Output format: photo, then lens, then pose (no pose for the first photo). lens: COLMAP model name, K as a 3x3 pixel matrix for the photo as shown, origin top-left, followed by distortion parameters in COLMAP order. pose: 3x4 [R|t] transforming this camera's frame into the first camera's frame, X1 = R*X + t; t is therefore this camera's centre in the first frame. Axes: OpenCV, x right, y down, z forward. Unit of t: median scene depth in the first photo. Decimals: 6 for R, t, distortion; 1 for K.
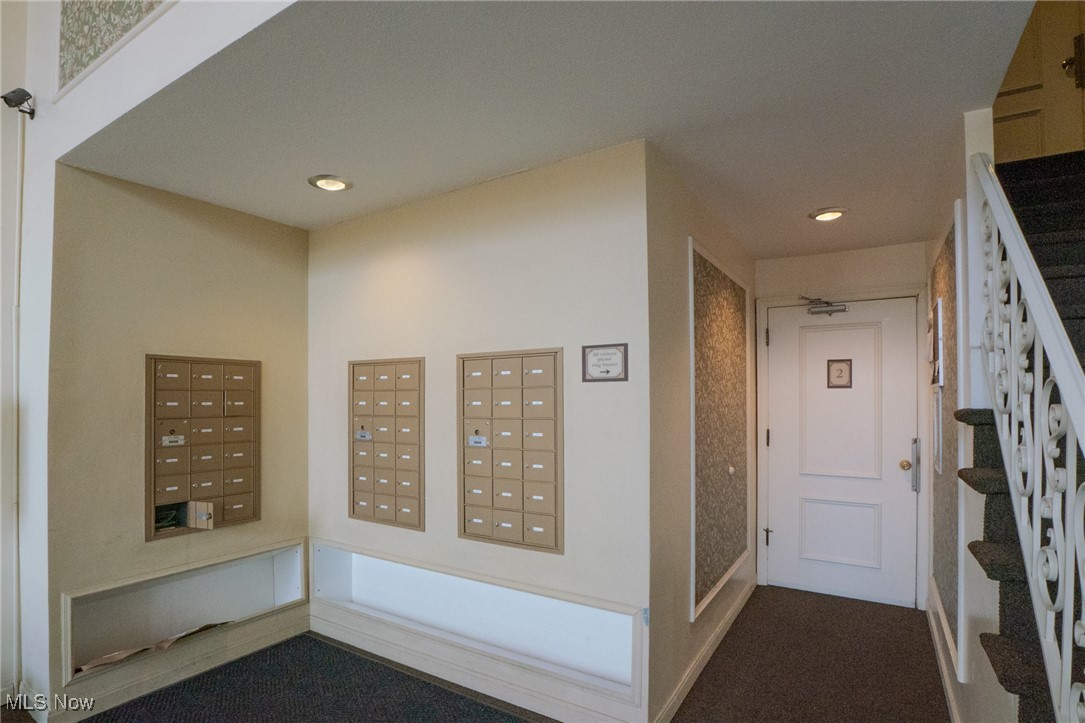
lens RADIAL K [[544.8, 0, 544.6], [0, 544.8, 373.3], [0, 0, 1]] dist [-0.021171, 0.000774]
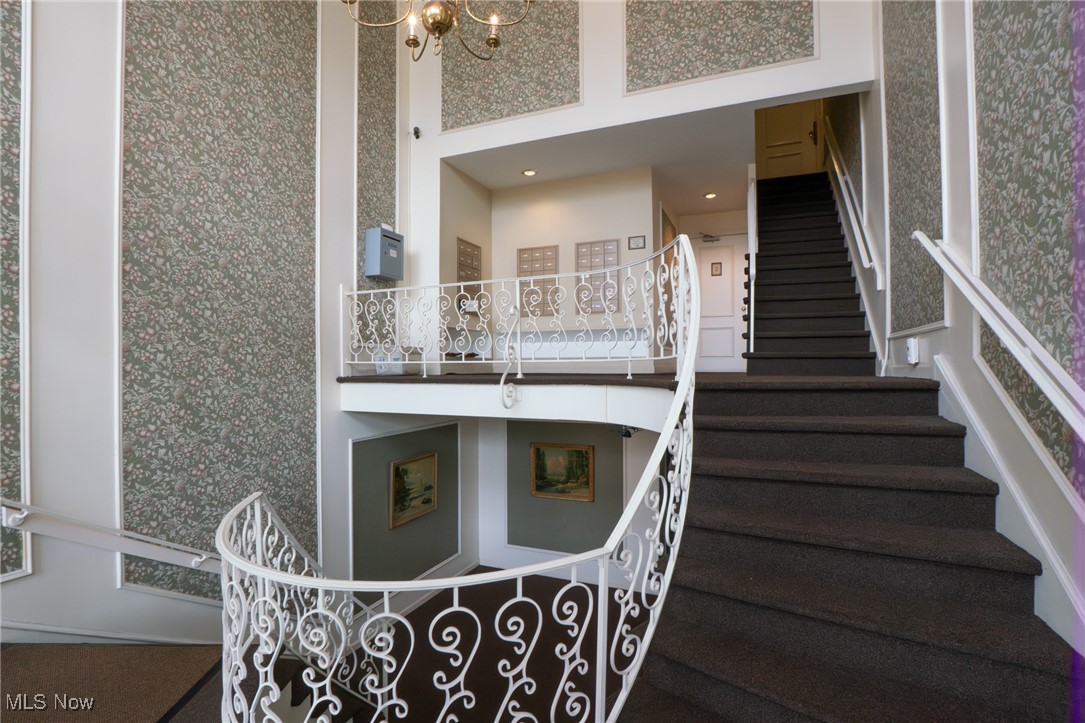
lens RADIAL K [[544.8, 0, 544.6], [0, 544.8, 373.3], [0, 0, 1]] dist [-0.021171, 0.000774]
pose [[0.984921, -0.008401, 0.172803, -0.763508], [0.002008, 0.999308, 0.037136, 0.493191], [-0.172995, -0.036229, 0.984256, -1.544076]]
